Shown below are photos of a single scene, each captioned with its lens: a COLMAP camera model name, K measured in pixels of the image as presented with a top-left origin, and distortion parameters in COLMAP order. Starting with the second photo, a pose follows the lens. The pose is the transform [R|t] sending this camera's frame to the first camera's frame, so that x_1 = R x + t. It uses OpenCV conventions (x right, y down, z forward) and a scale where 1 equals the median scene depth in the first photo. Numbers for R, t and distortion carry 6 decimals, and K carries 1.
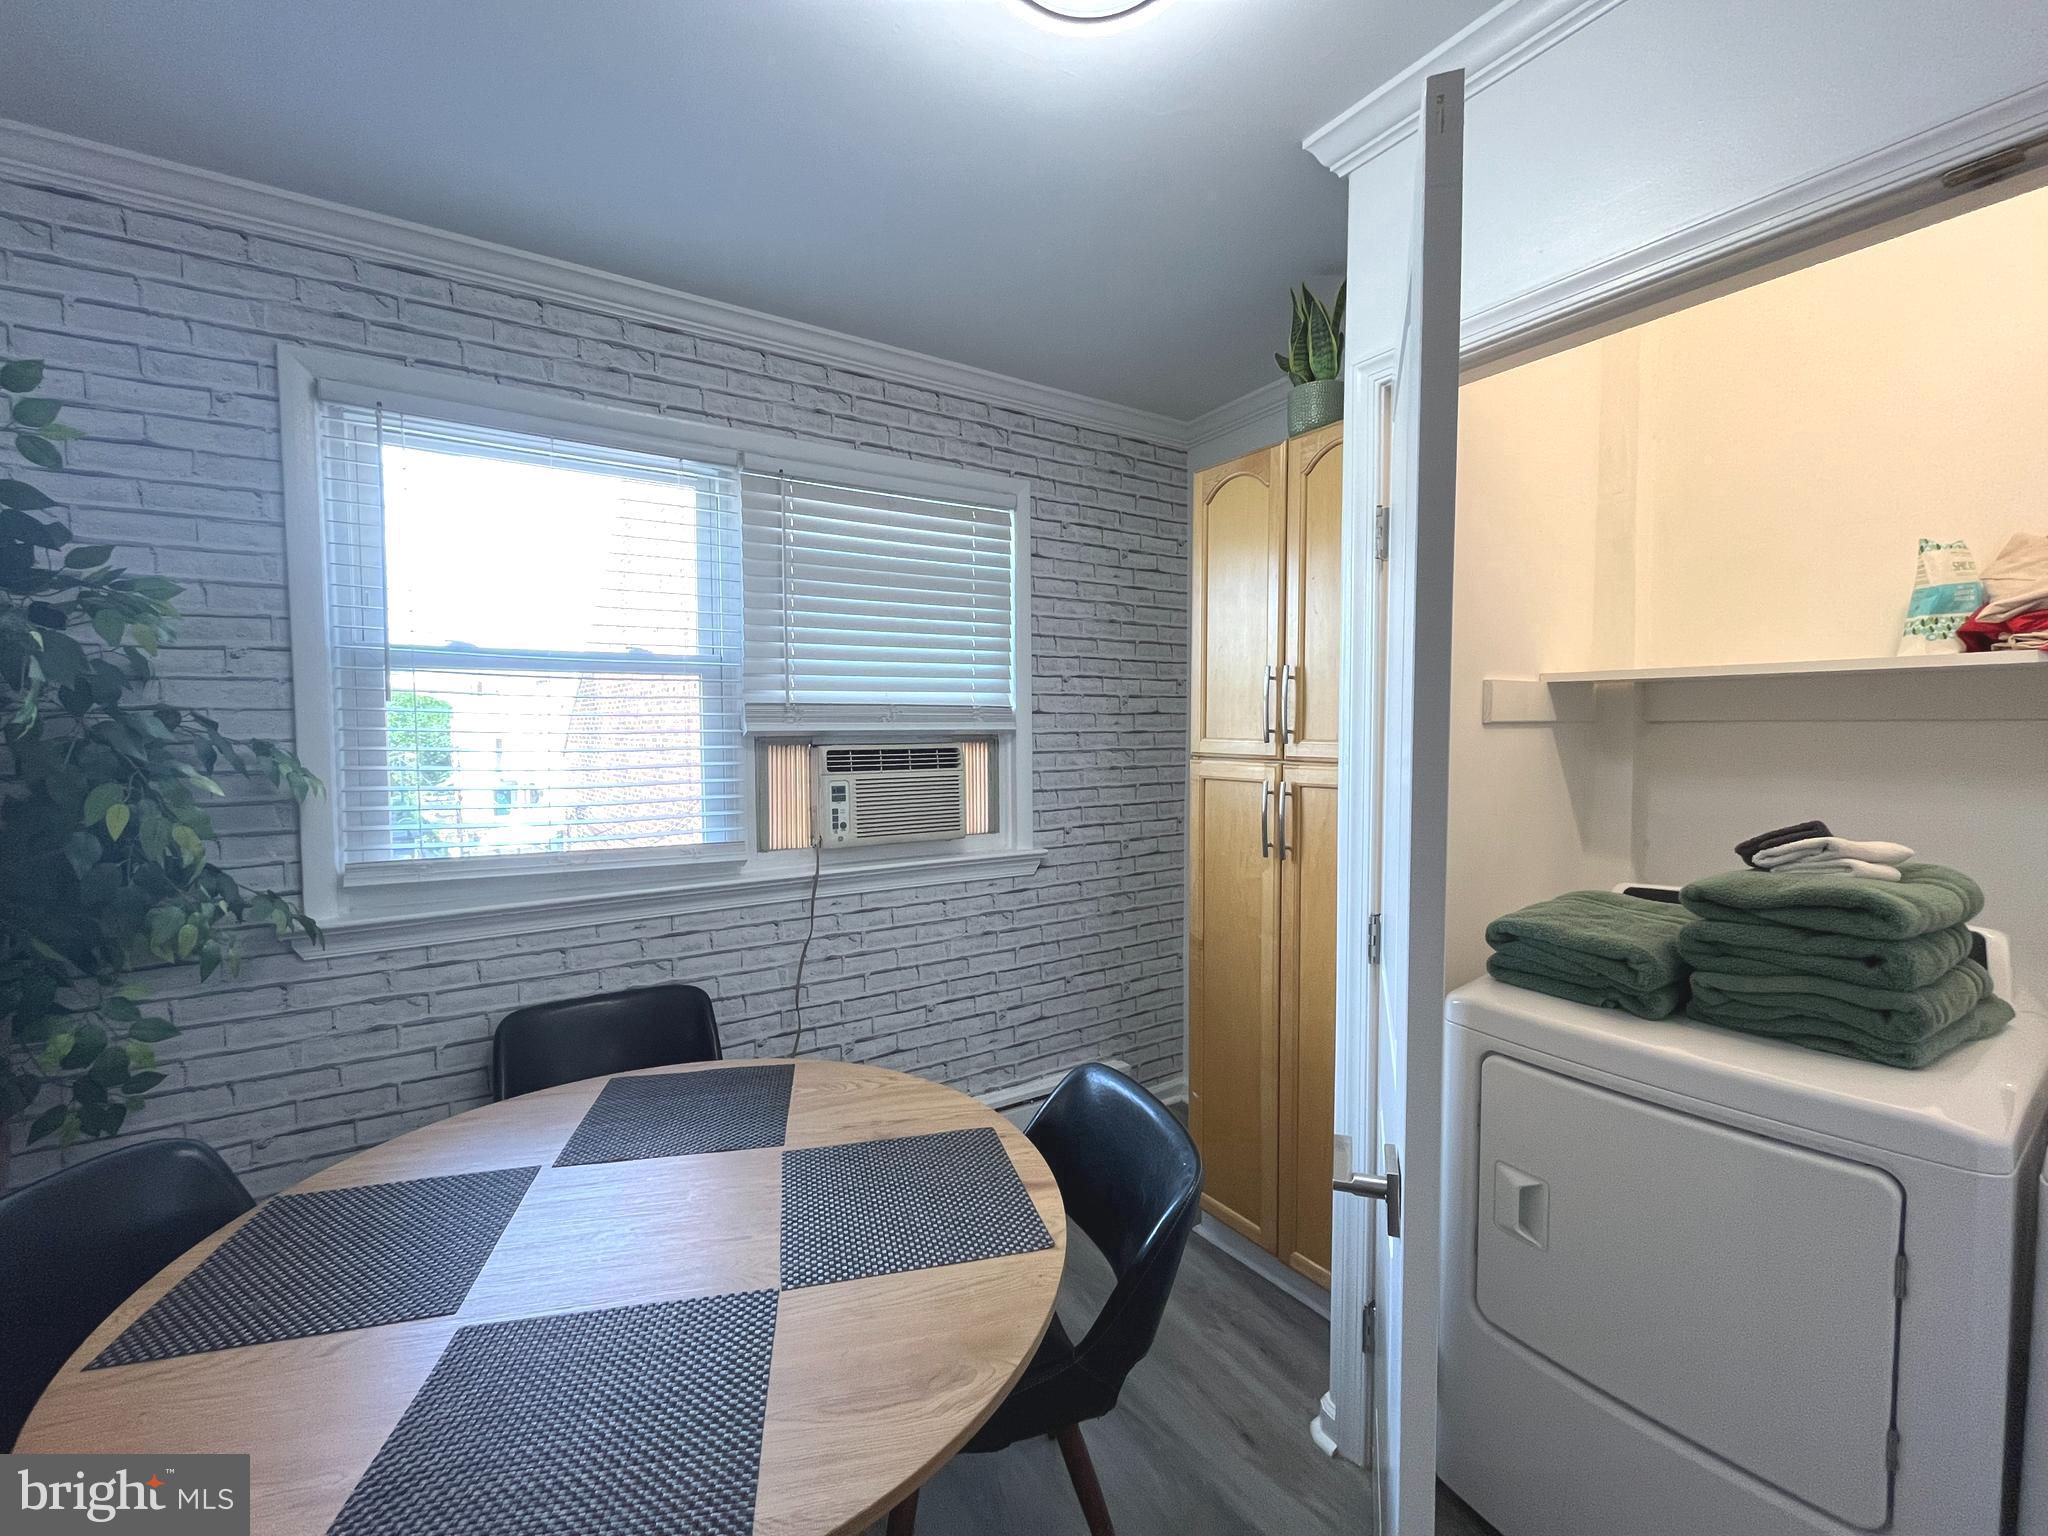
lens RADIAL K [[831.2, 0, 1020.5], [0, 831.2, 767.4], [0, 0, 1]] dist [-0.004846, -0.000368]
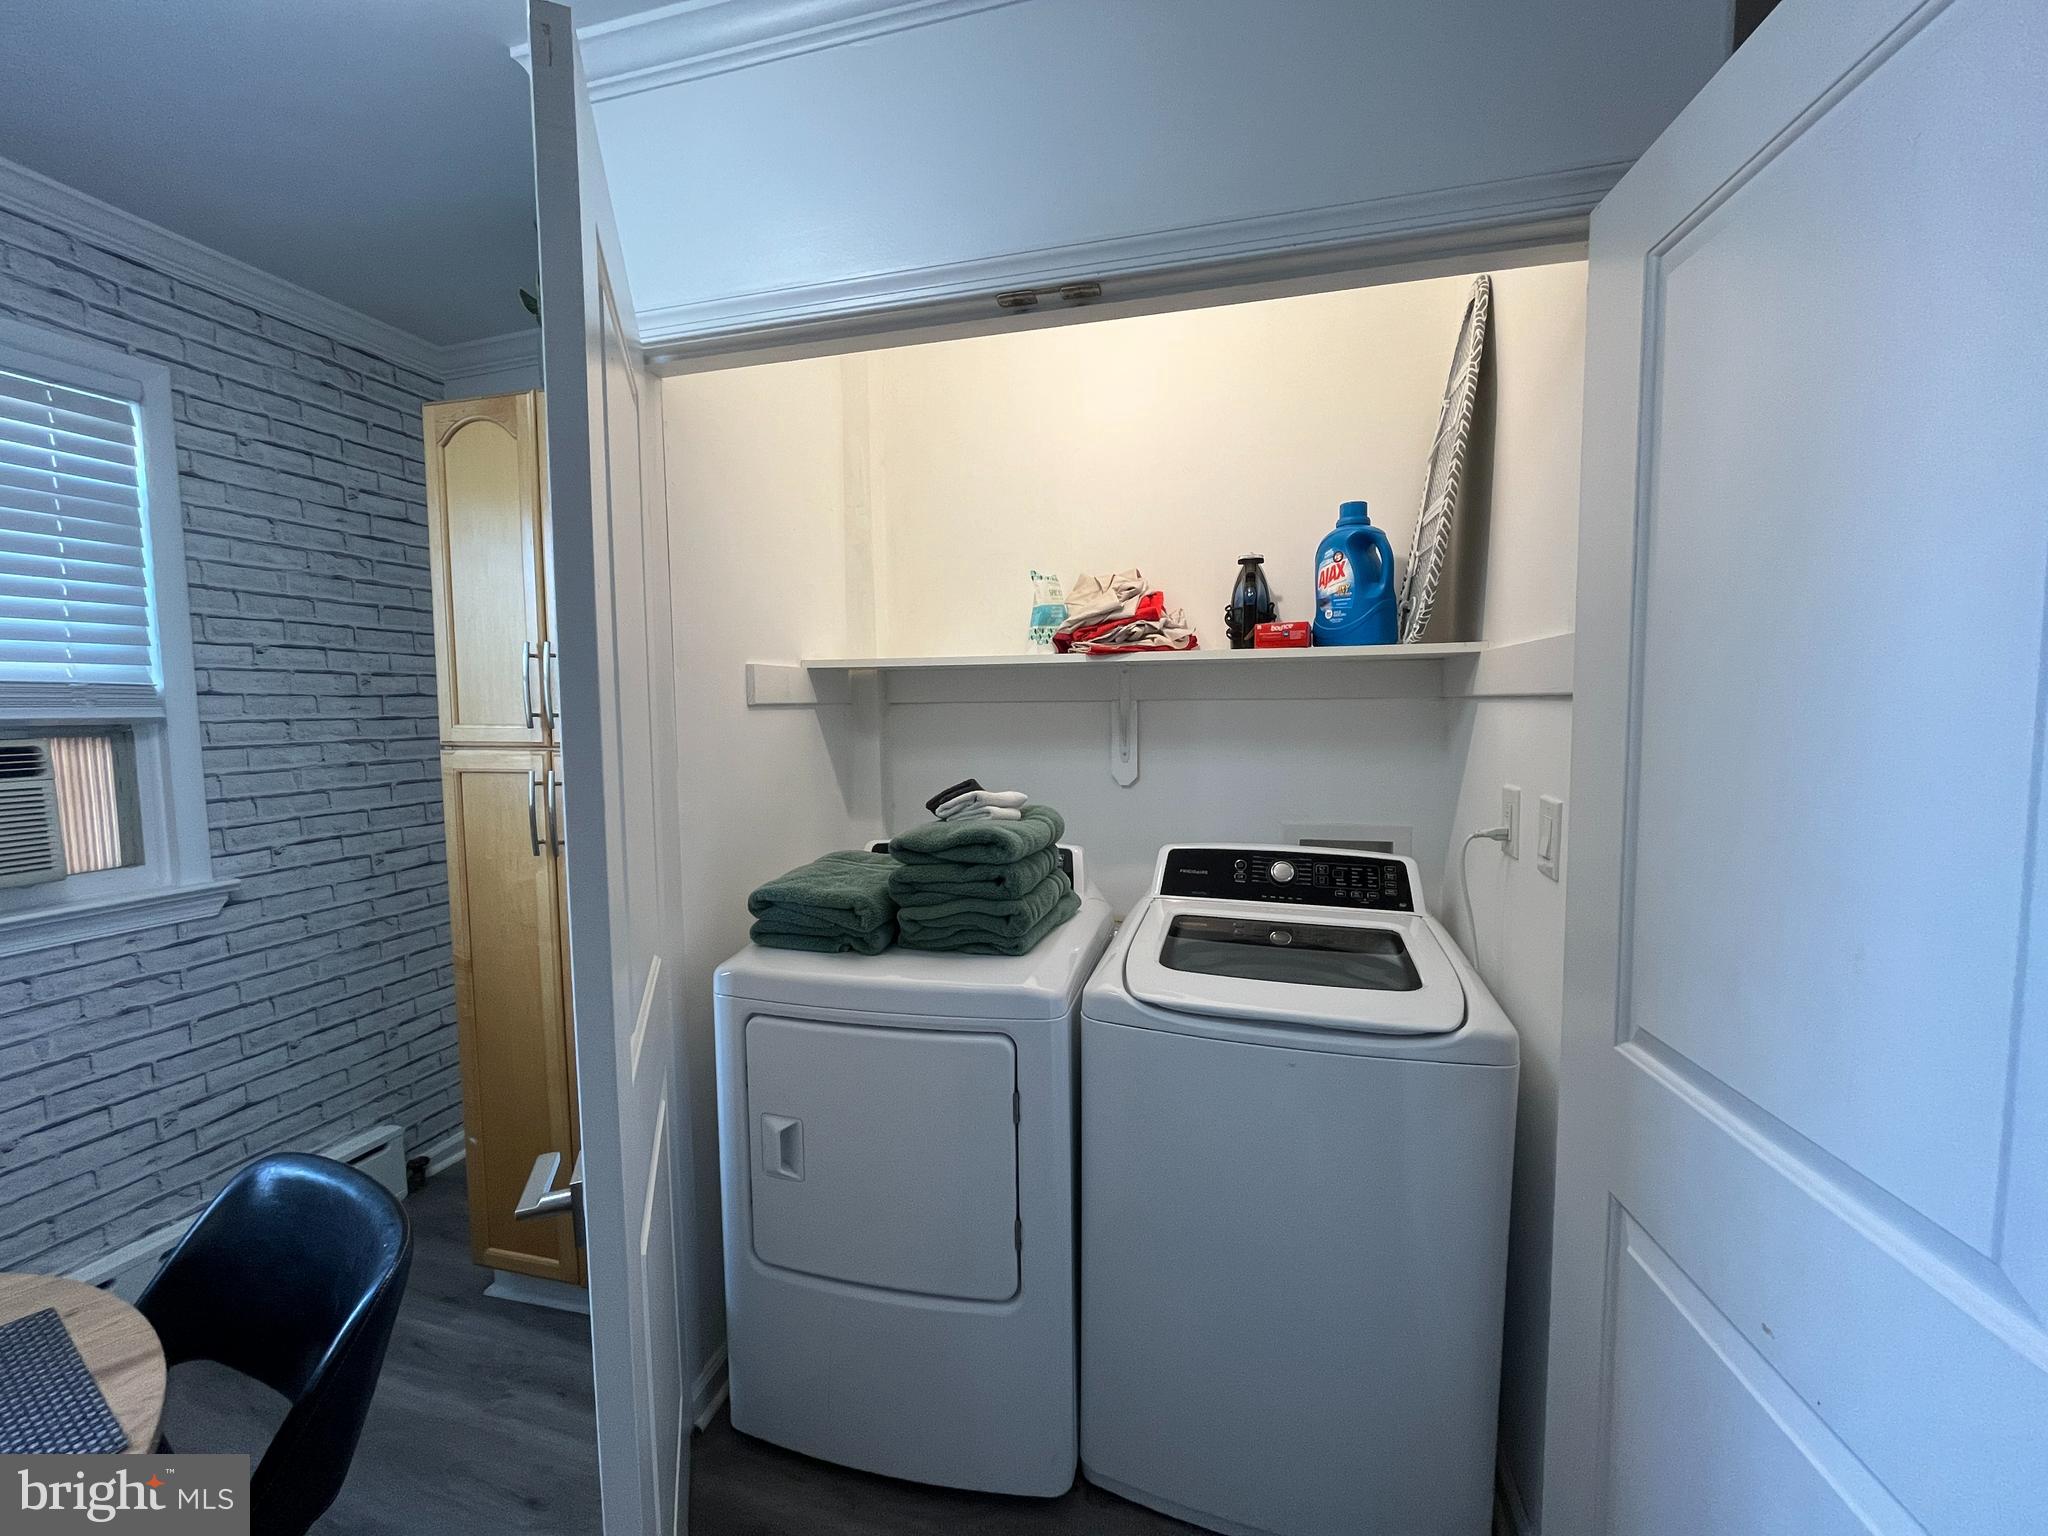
lens RADIAL K [[831.2, 0, 1018.7], [0, 831.2, 766.8], [0, 0, 1]] dist [-0.004846, -0.000368]
pose [[0.743714, -0.053096, 0.666386, 0.080630], [0.040152, 0.998589, 0.034754, 0.001613], [-0.667291, 0.000910, 0.744797, -0.014112]]
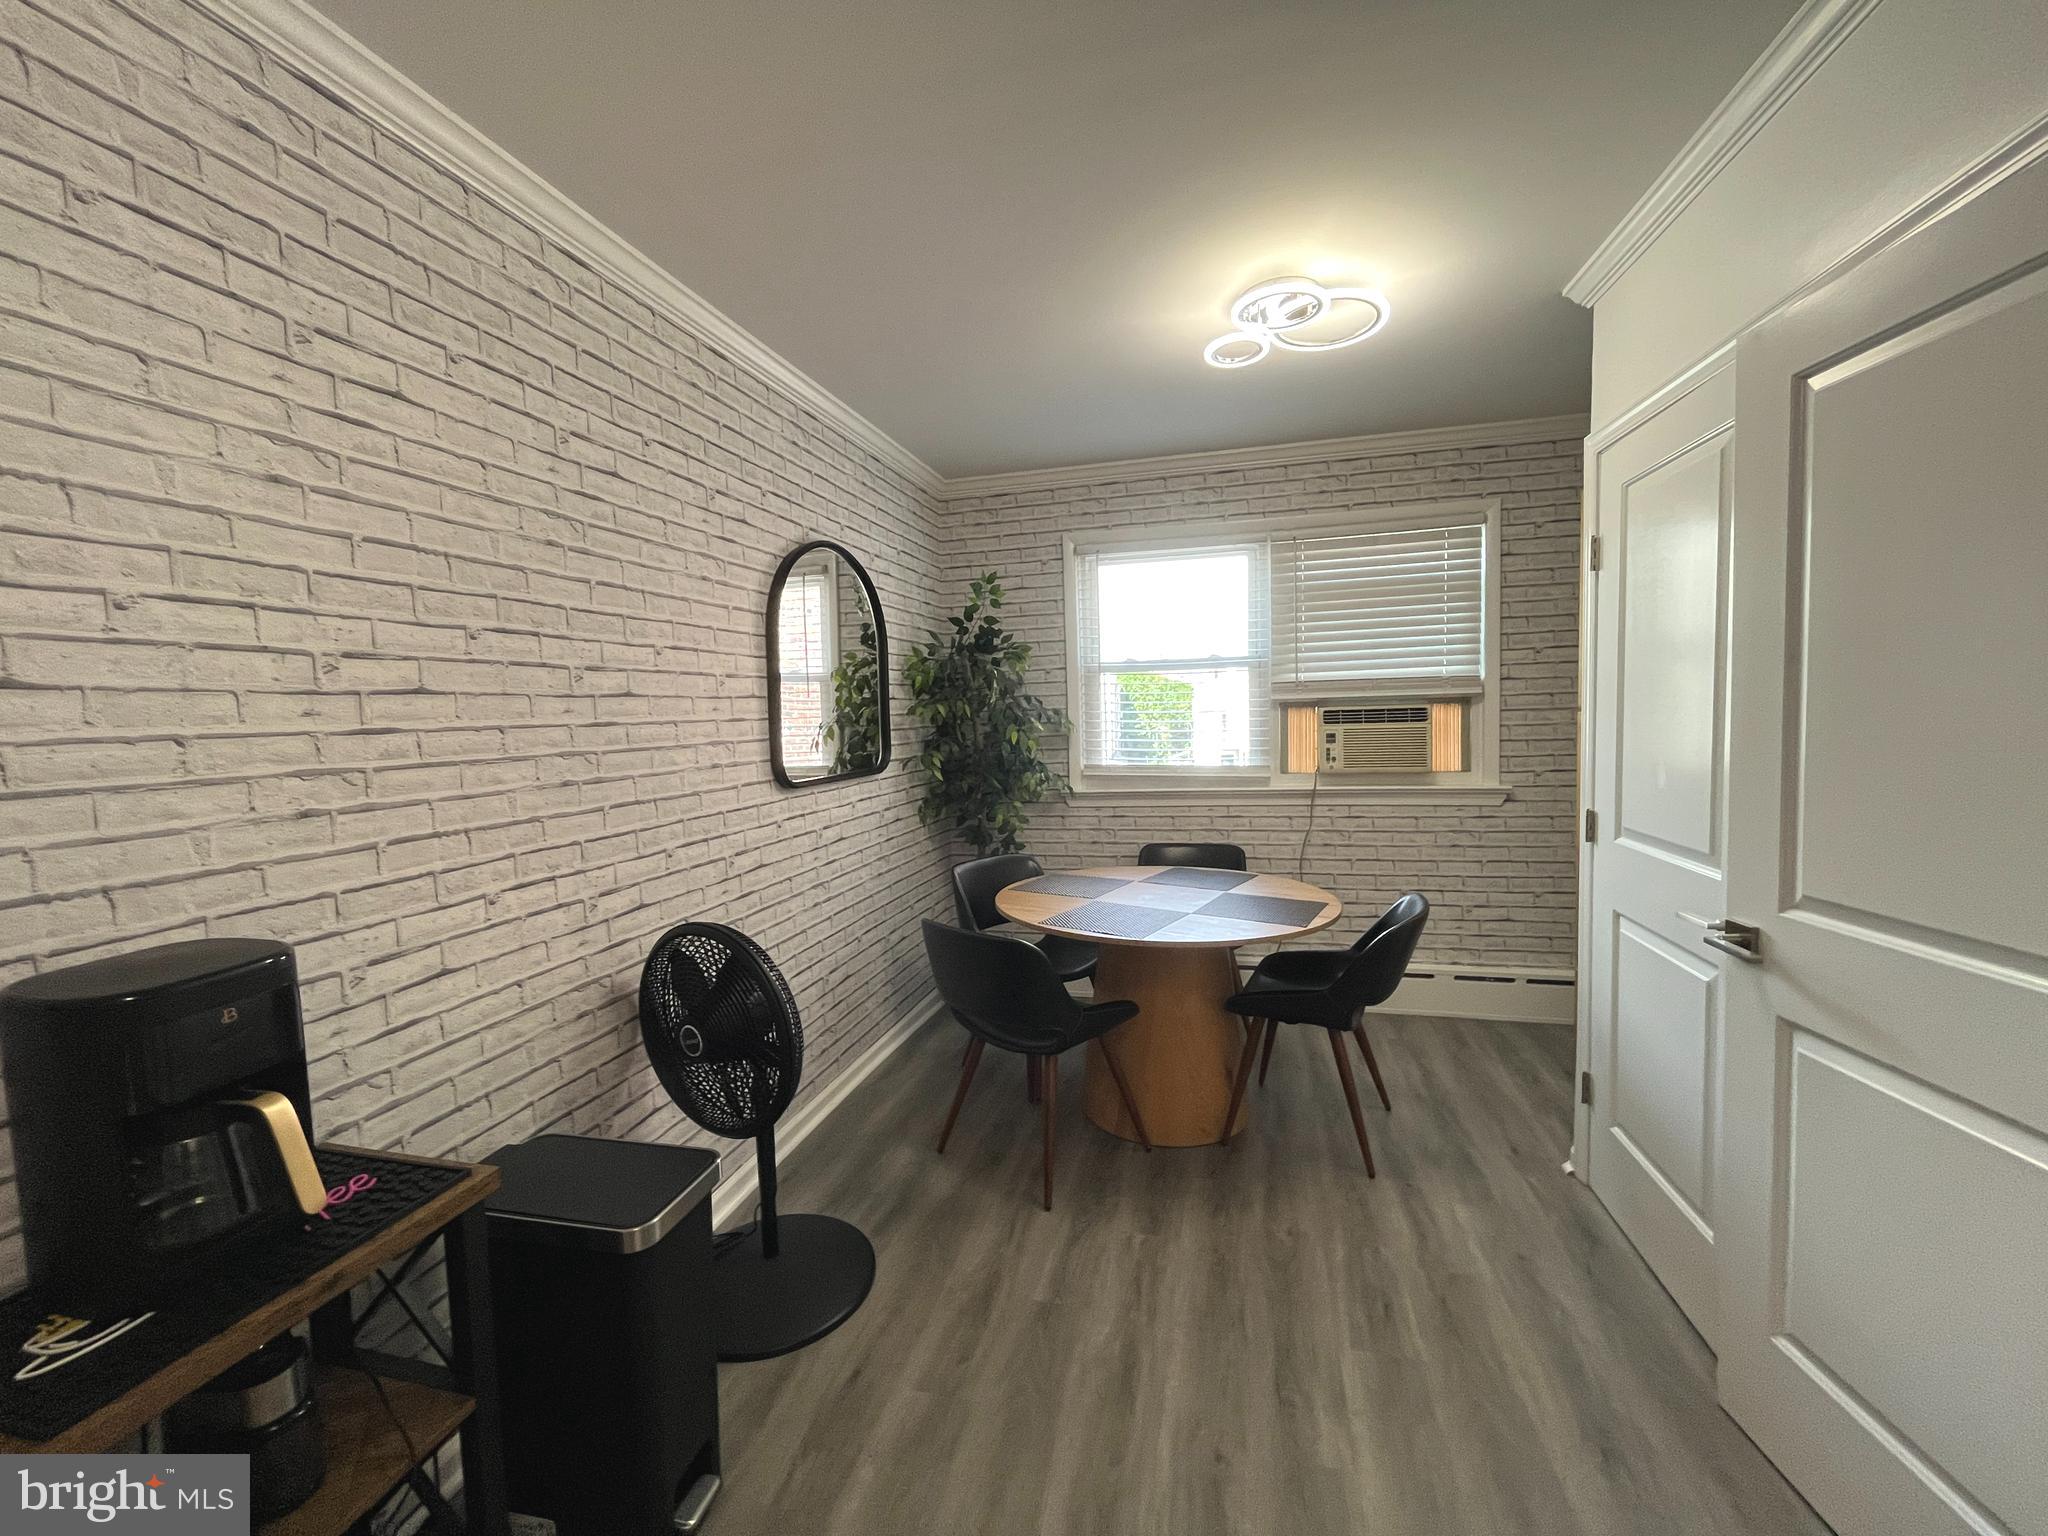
lens RADIAL K [[831.2, 0, 1022.5], [0, 831.2, 764.9], [0, 0, 1]] dist [-0.004846, -0.000368]
pose [[0.691068, 0.028110, -0.722243, 0.553453], [-0.007793, 0.999475, 0.031443, 0.040793], [0.722748, -0.016101, 0.690924, -0.534715]]
